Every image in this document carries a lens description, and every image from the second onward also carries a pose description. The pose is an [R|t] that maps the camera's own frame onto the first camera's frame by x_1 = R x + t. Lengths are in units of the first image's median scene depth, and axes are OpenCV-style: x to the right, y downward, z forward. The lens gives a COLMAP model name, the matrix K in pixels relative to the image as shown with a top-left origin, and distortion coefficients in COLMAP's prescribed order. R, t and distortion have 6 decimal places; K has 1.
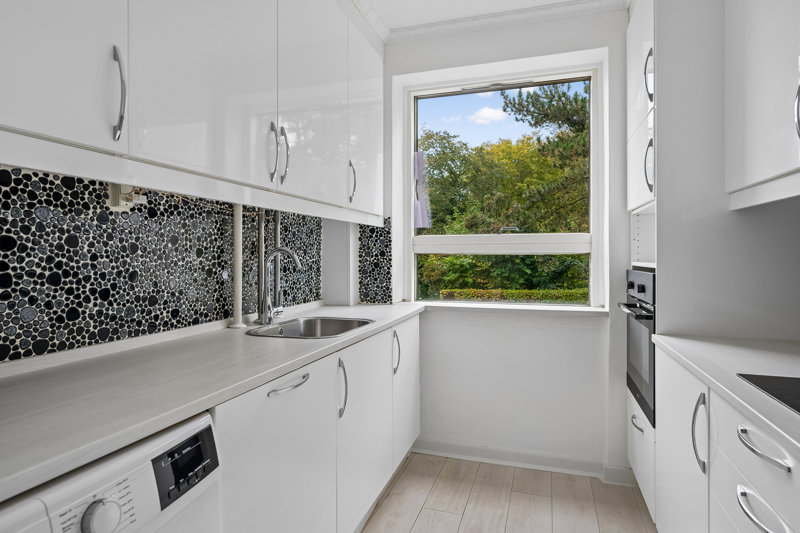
lens RADIAL K [[448.2, 0, 400.9], [0, 448.2, 251.1], [0, 0, 1]] dist [0.000745, -0.000563]
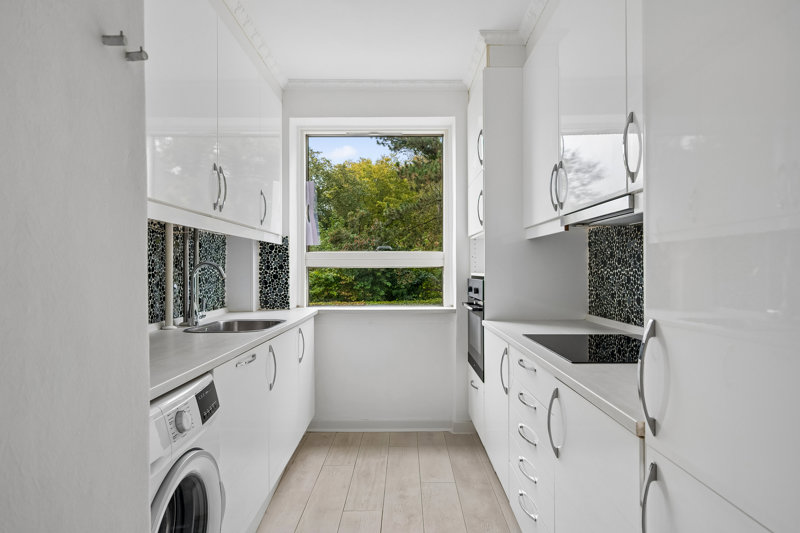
lens RADIAL K [[448.2, 0, 400.9], [0, 448.2, 251.1], [0, 0, 1]] dist [0.000745, -0.000563]
pose [[0.951981, 0.011666, 0.305936, -0.103247], [-0.001987, 0.999488, -0.031929, 0.001012], [-0.306152, 0.029788, 0.951517, -0.225024]]
